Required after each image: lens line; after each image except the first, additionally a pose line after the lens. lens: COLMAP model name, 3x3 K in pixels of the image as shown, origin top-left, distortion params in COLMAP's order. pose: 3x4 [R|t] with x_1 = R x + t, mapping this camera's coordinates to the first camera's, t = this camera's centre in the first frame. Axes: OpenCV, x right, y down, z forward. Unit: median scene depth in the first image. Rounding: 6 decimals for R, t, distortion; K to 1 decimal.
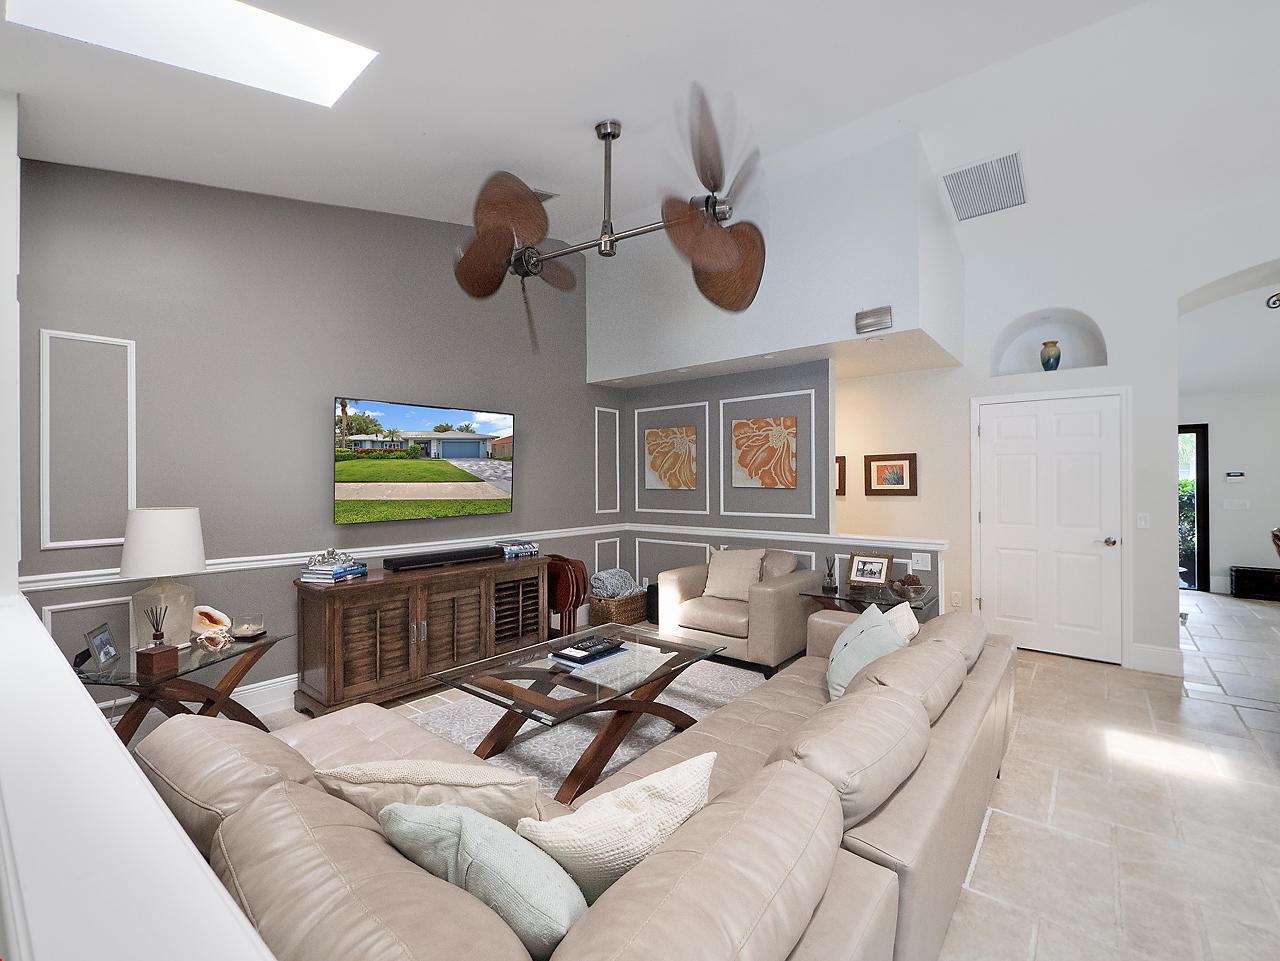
lens RADIAL K [[547.4, 0, 634.3], [0, 547.4, 480.1], [0, 0, 1]] dist [-0.001368, -0.000390]
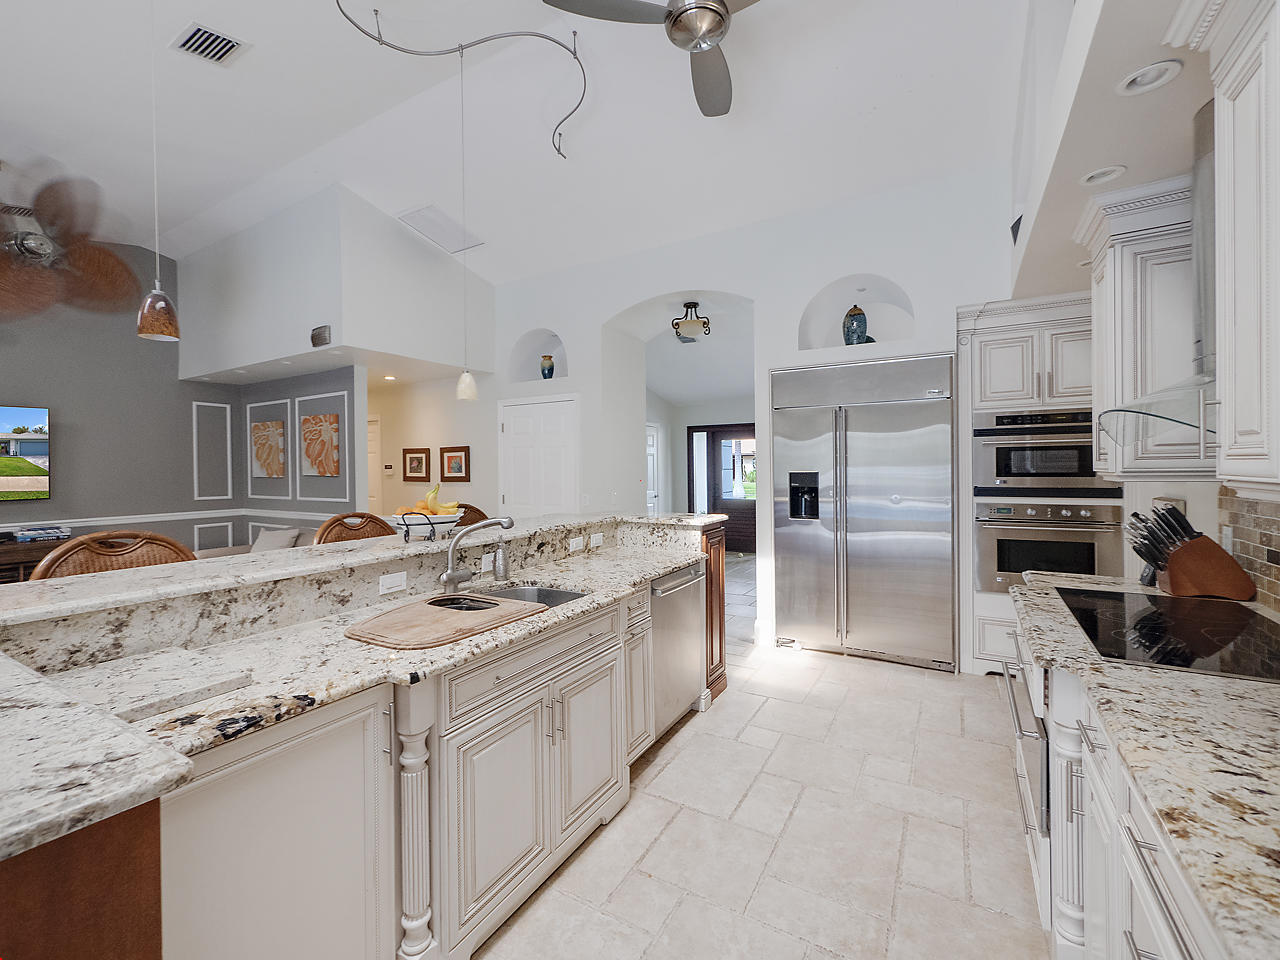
lens RADIAL K [[547.4, 0, 634.3], [0, 547.4, 479.6], [0, 0, 1]] dist [-0.001368, -0.000390]
pose [[0.989330, -0.006620, 0.145538, 0.715986], [0.002839, 0.999653, 0.026172, -0.006550], [-0.145661, -0.025479, 0.989006, -0.223515]]
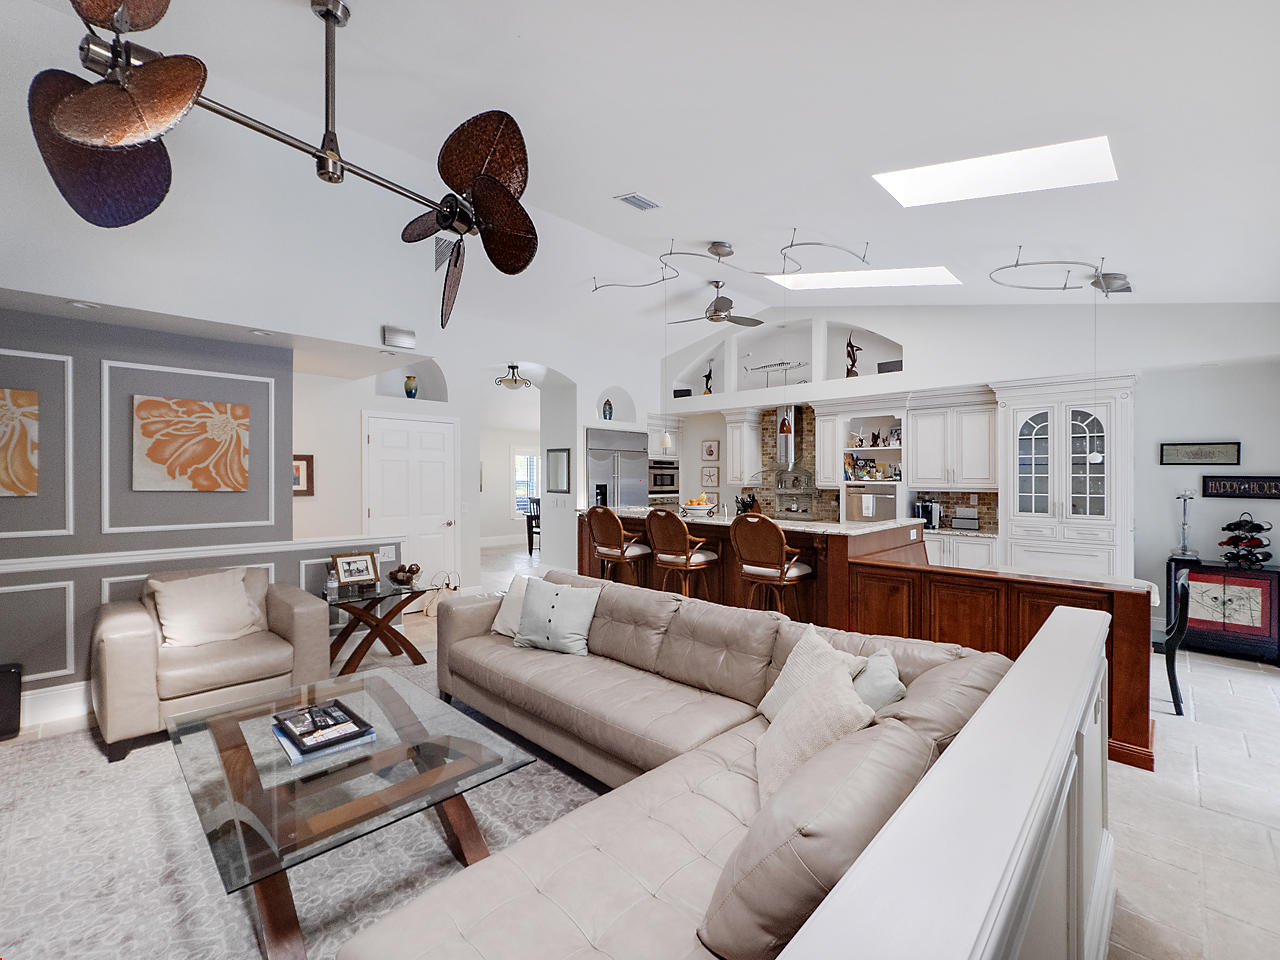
lens RADIAL K [[511.7, 0, 645.7], [0, 511.7, 474.7], [0, 0, 1]] dist [-0.027456, -0.000102]
pose [[0.107573, 0.013105, 0.994111, -0.390959], [-0.008769, 0.999887, -0.012233, -0.005588], [-0.994158, -0.007402, 0.107676, 0.295934]]
